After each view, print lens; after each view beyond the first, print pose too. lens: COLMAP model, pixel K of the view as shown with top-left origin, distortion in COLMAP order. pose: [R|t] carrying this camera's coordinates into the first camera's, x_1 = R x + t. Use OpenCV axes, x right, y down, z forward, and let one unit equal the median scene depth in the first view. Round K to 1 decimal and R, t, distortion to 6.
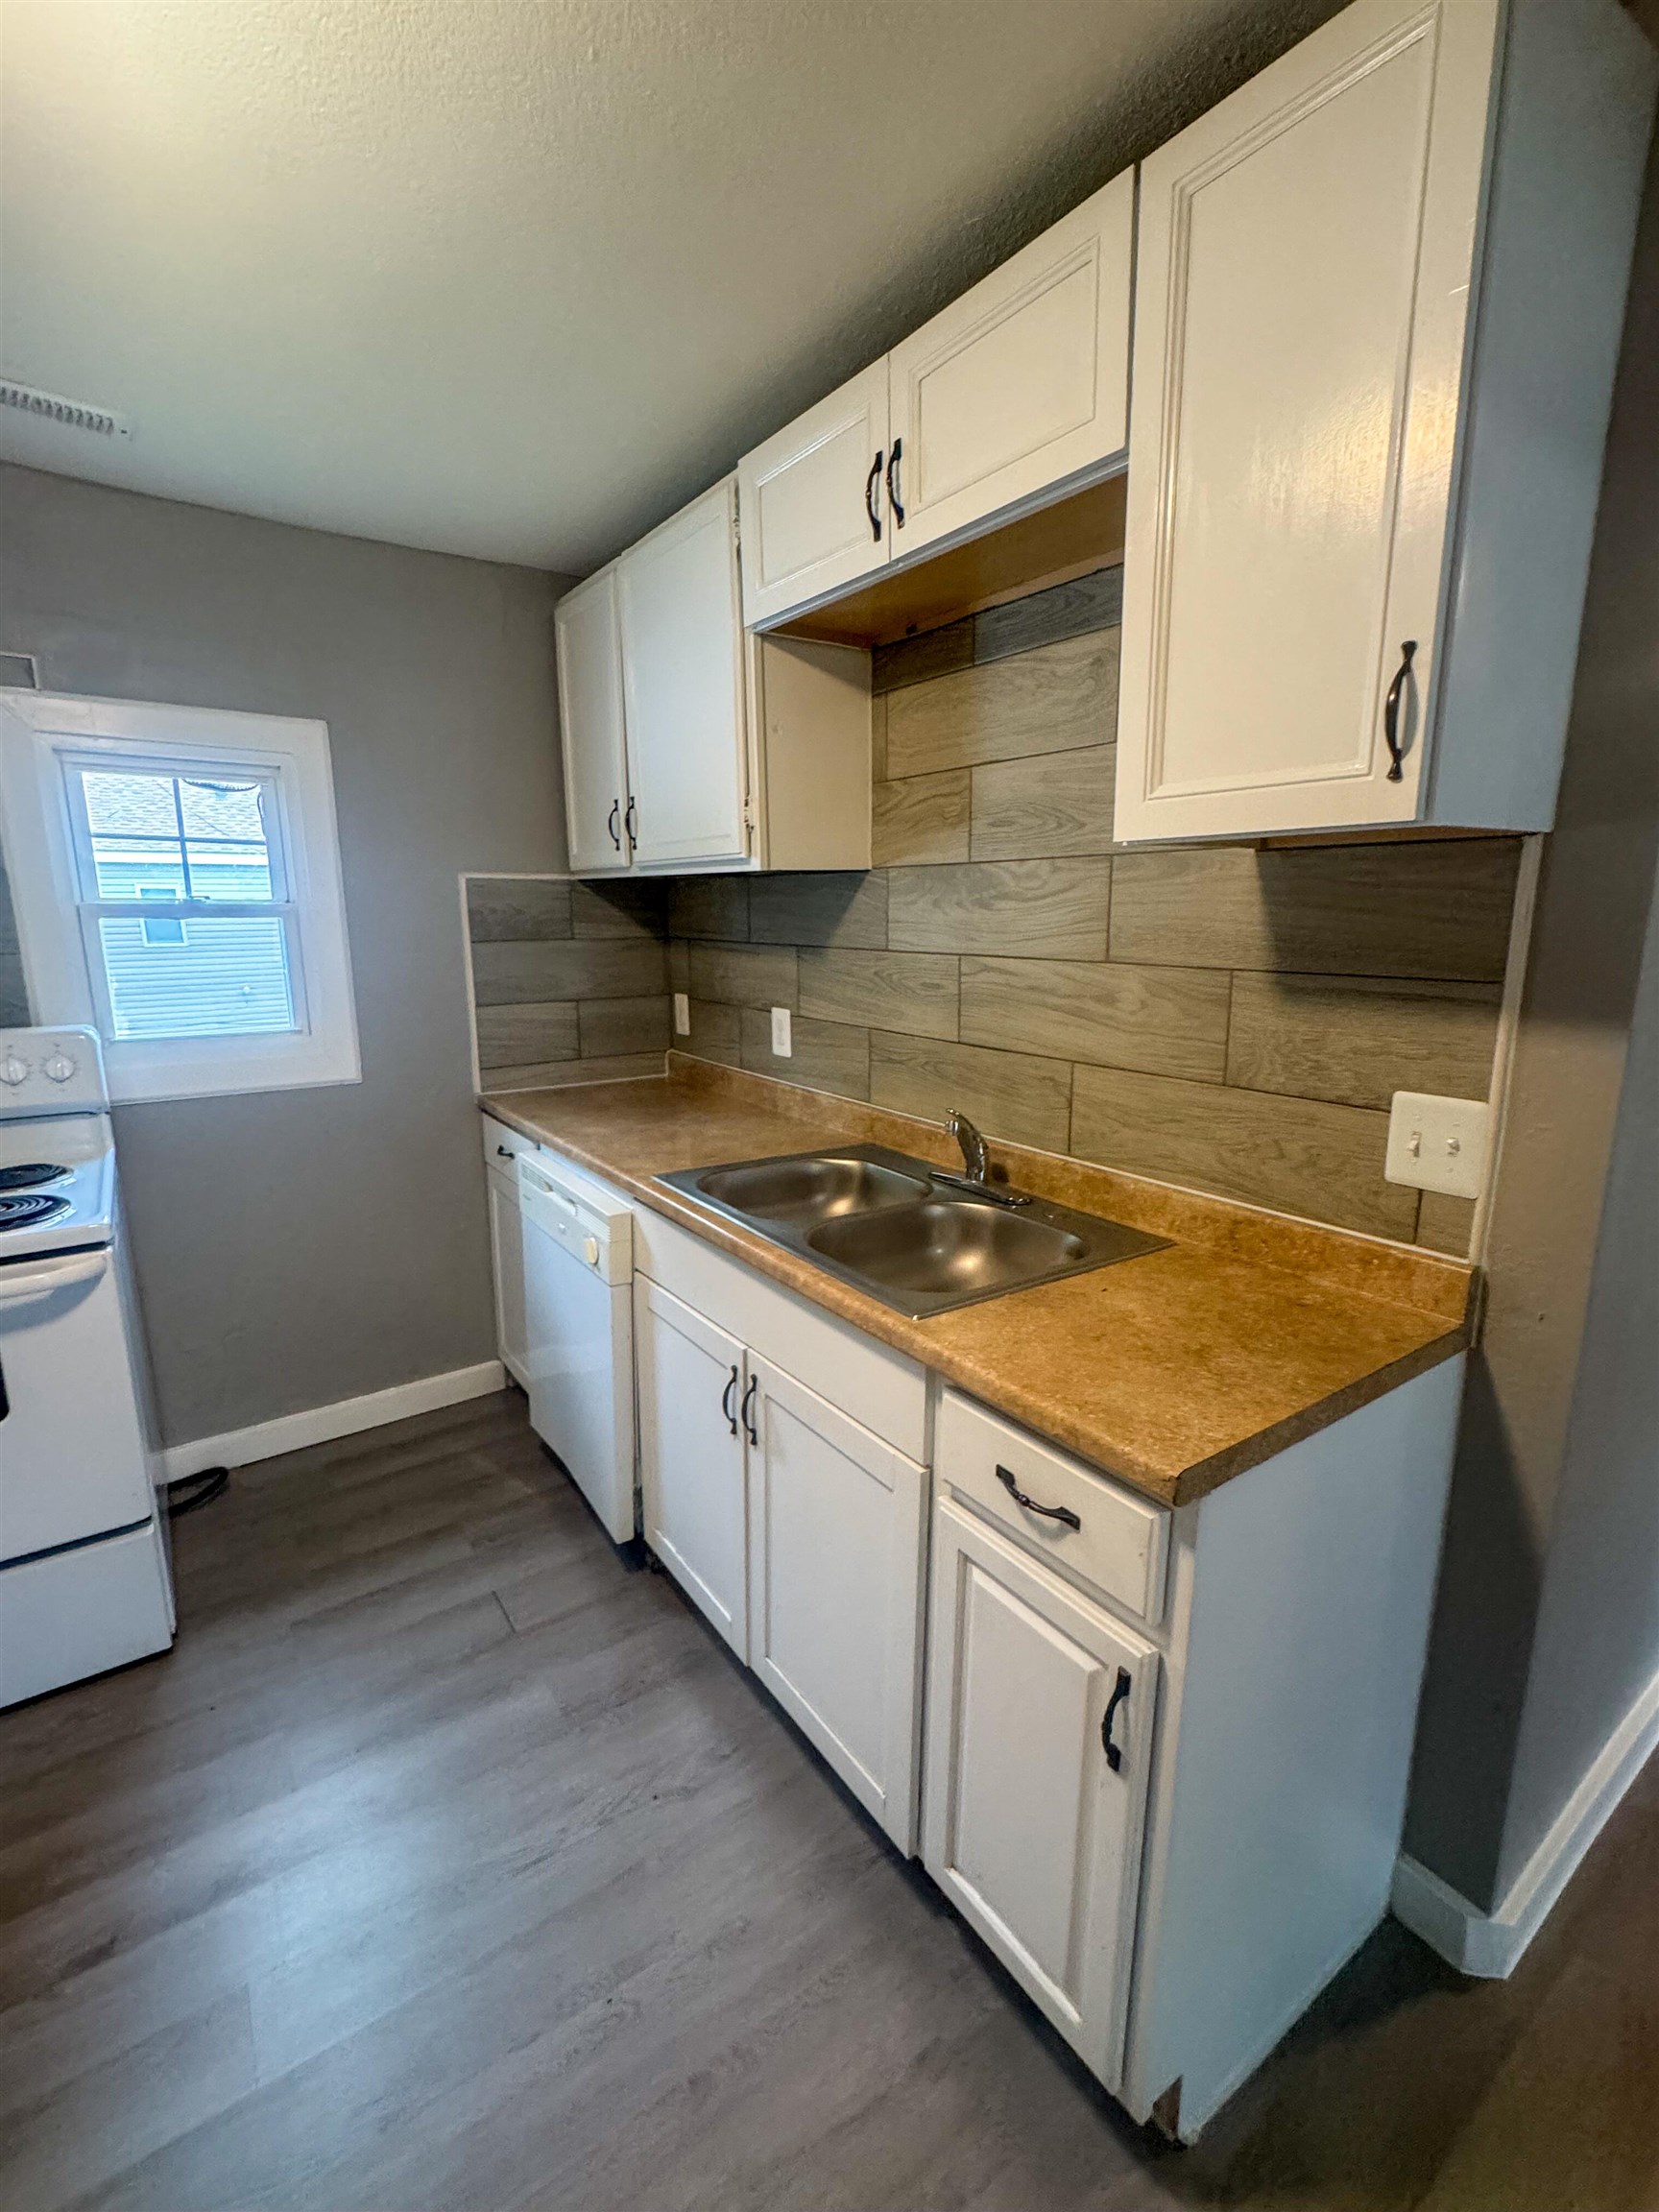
lens RADIAL K [[955.6, 0, 835.7], [0, 955.6, 1101.2], [0, 0, 1]] dist [-0.003022, -0.000777]
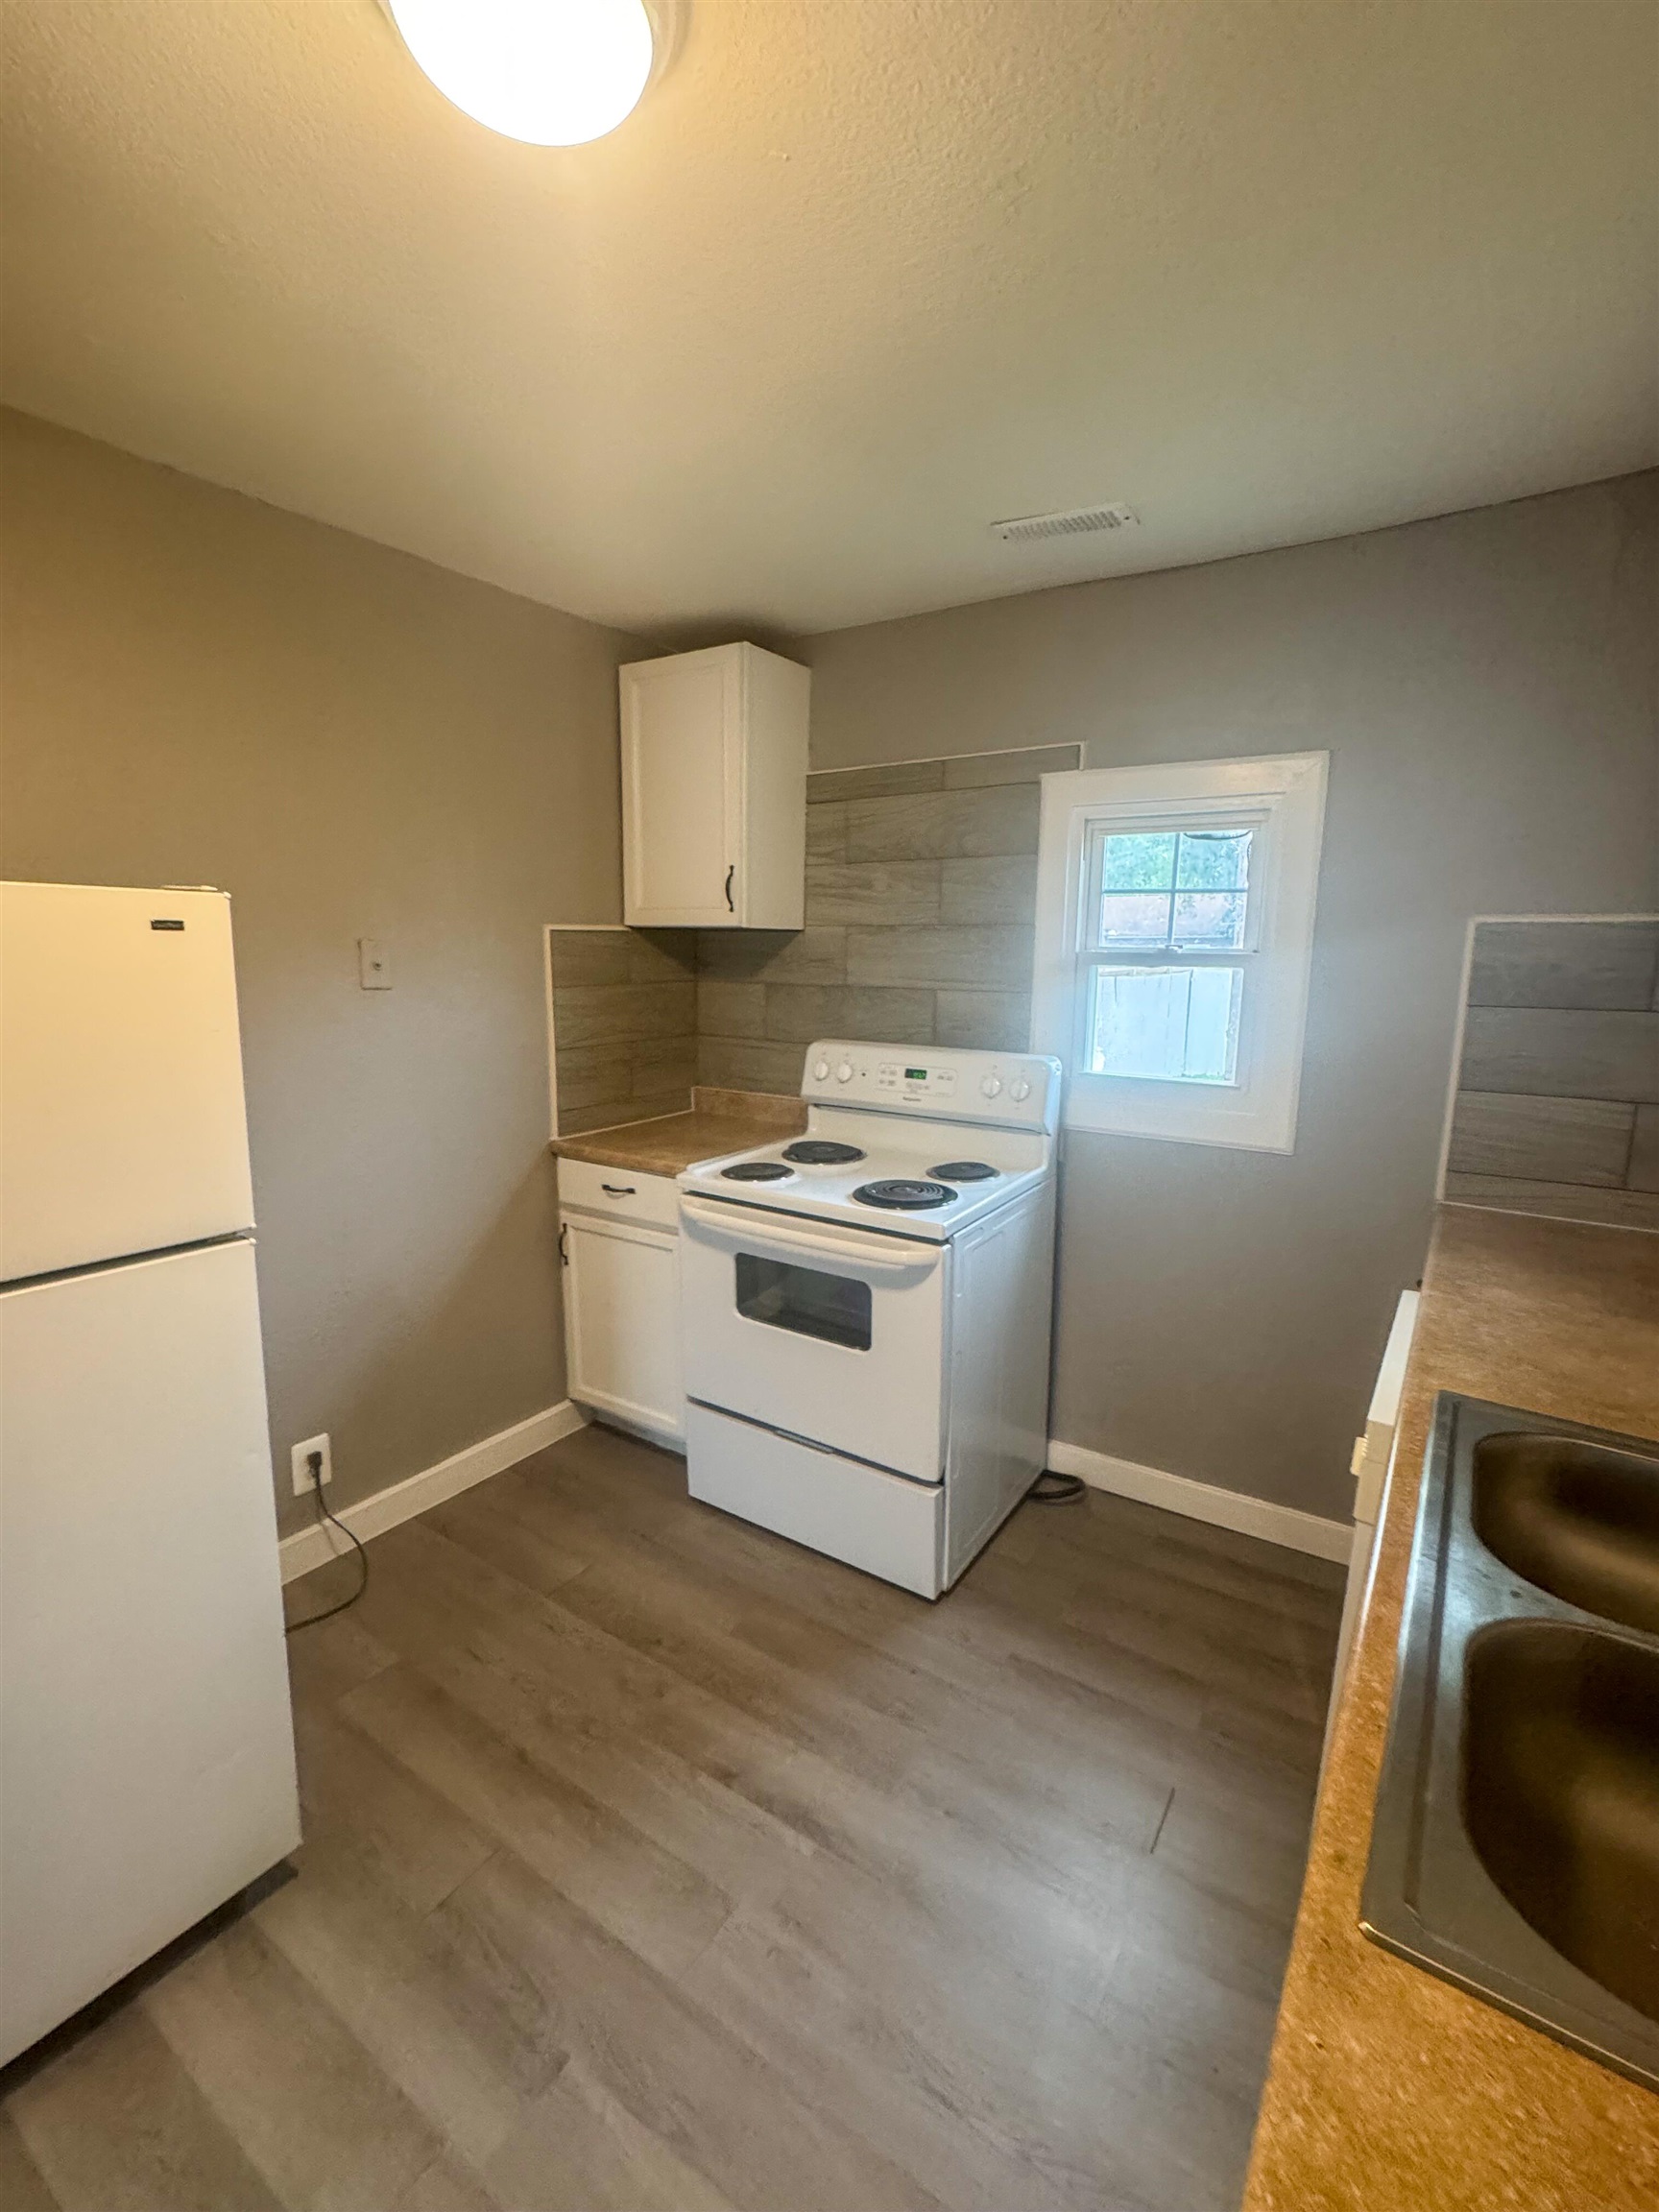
lens RADIAL K [[955.6, 0, 835.6], [0, 955.6, 1109.9], [0, 0, 1]] dist [-0.003022, -0.000777]
pose [[0.360286, 0.158781, -0.919229, 0.172591], [-0.195280, 0.976412, 0.092119, -0.064761], [0.912173, 0.146318, 0.382794, 0.294973]]
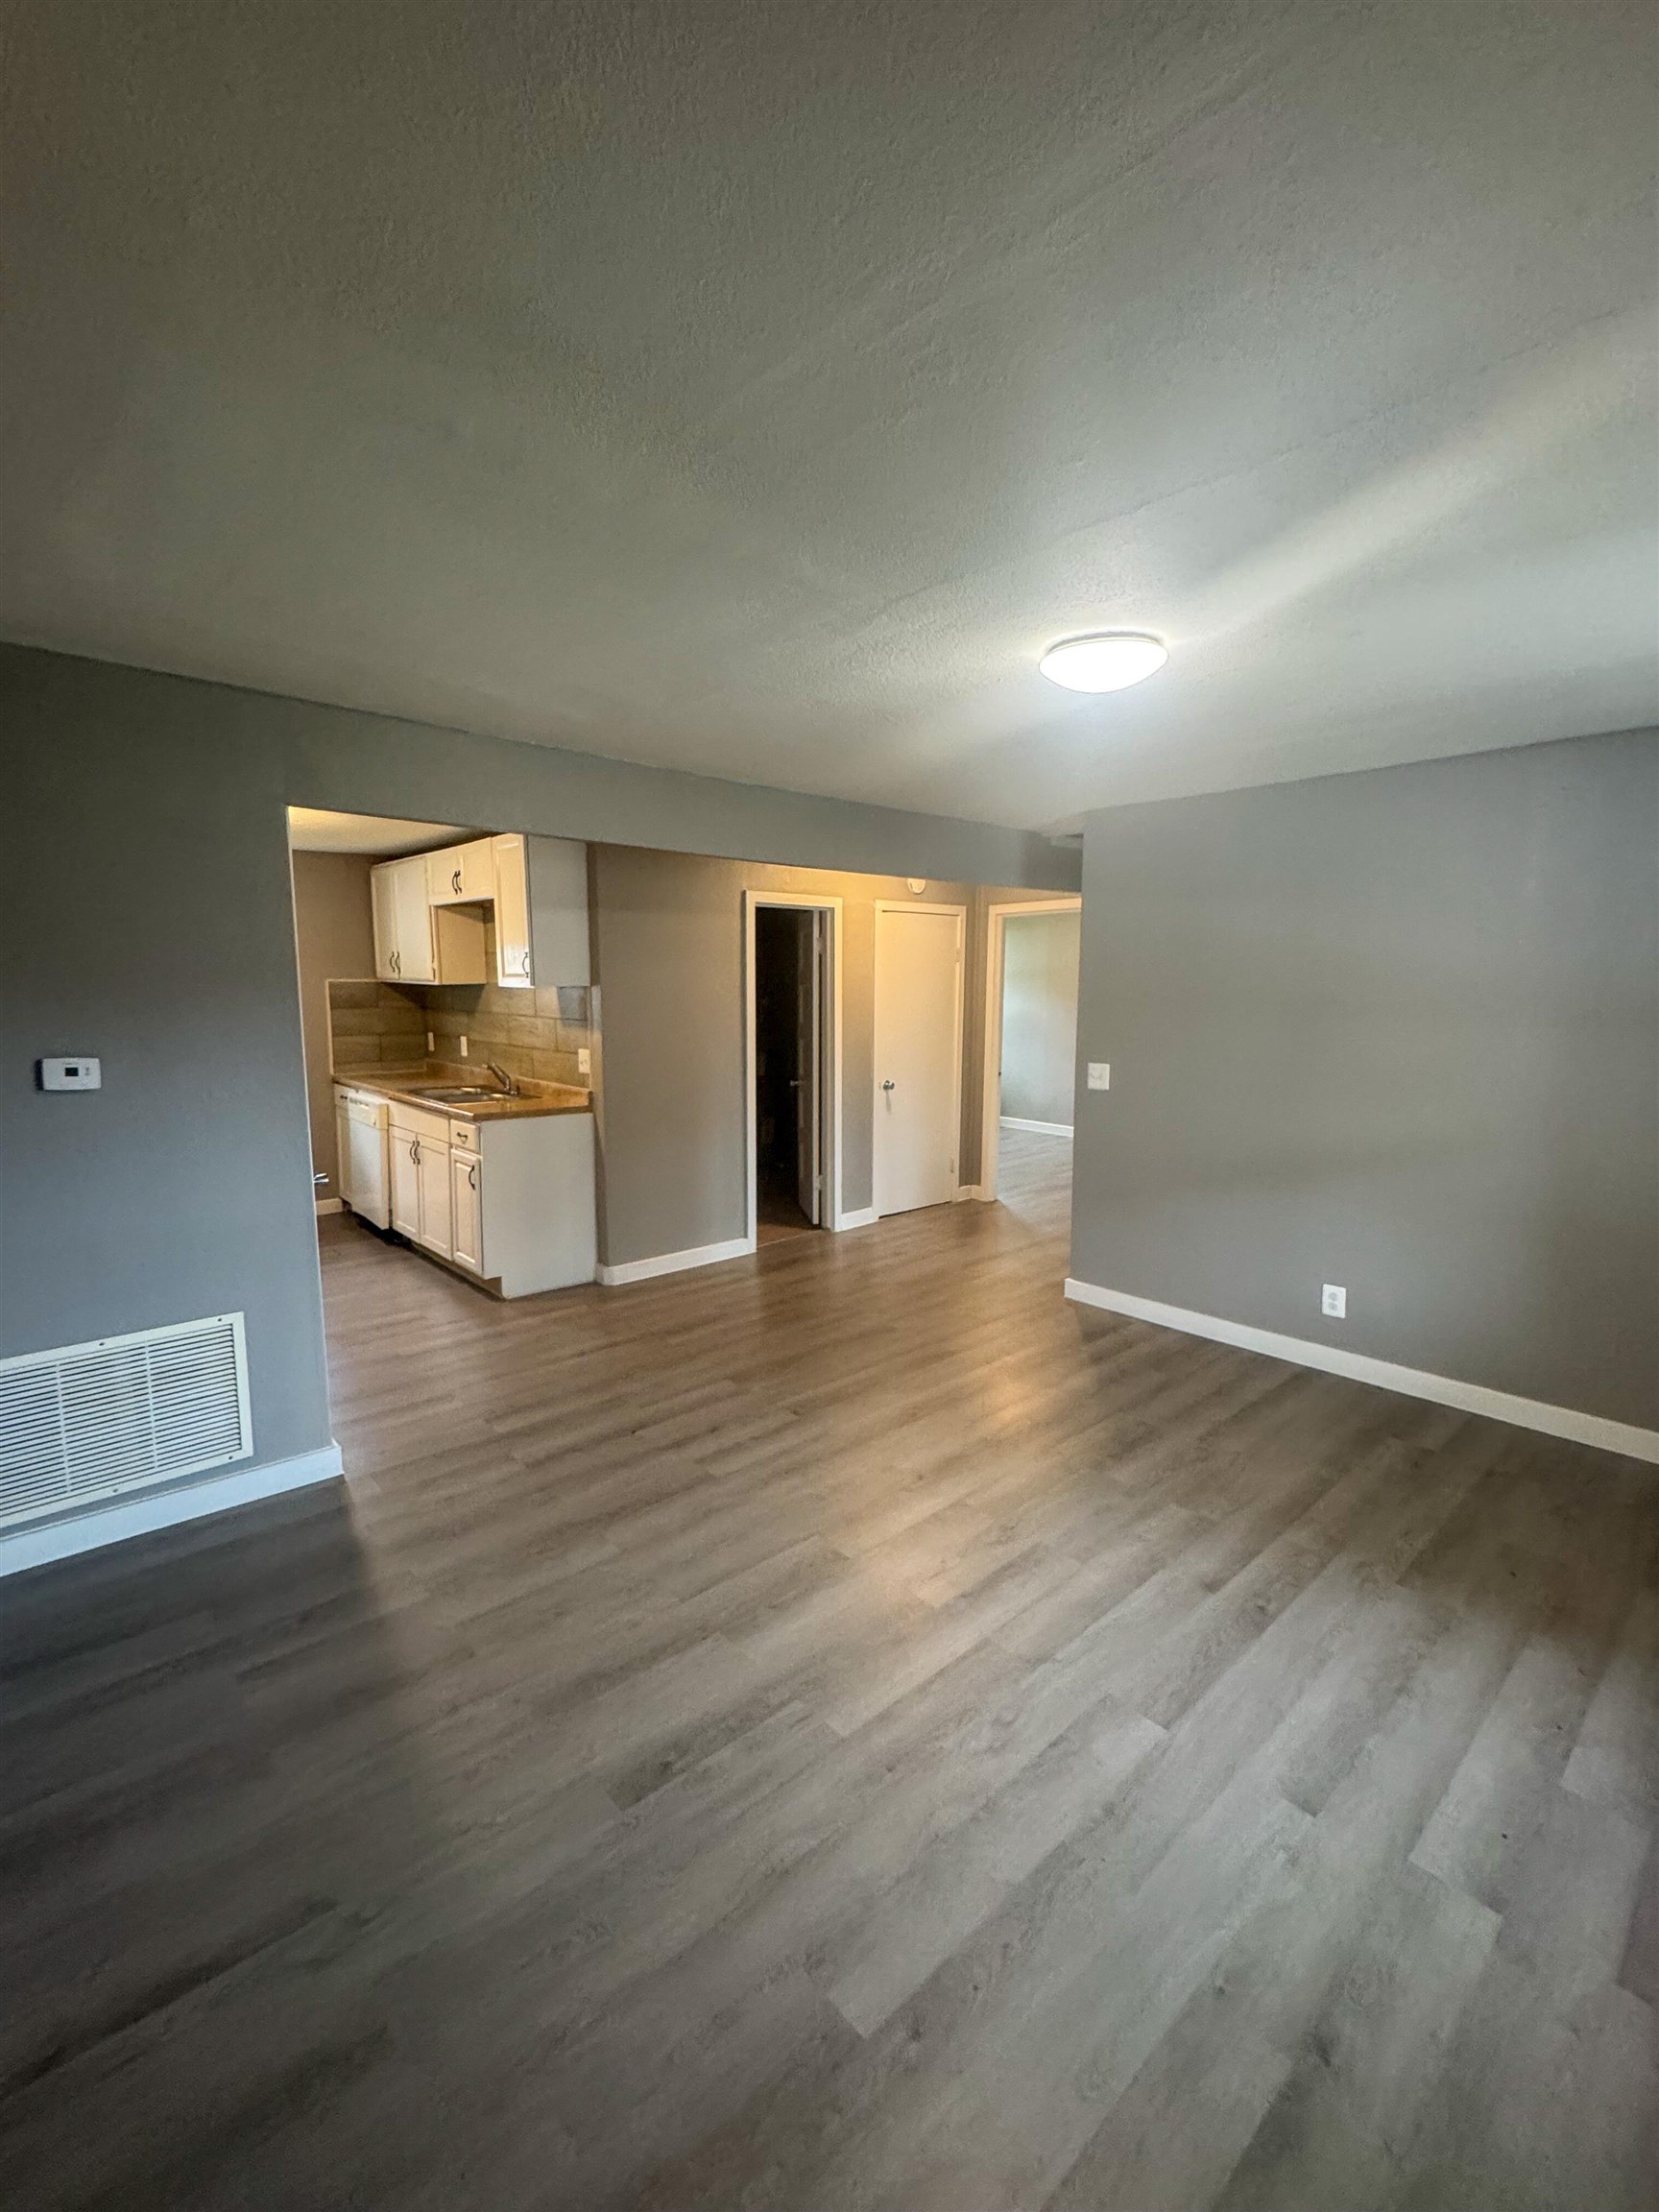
lens RADIAL K [[955.6, 0, 845.6], [0, 955.6, 1102.1], [0, 0, 1]] dist [-0.003022, -0.000777]
pose [[0.991574, -0.004183, 0.129472, 0.635631], [0.013263, 0.997504, -0.069349, 0.270079], [-0.128859, 0.070482, 0.989155, -1.639336]]
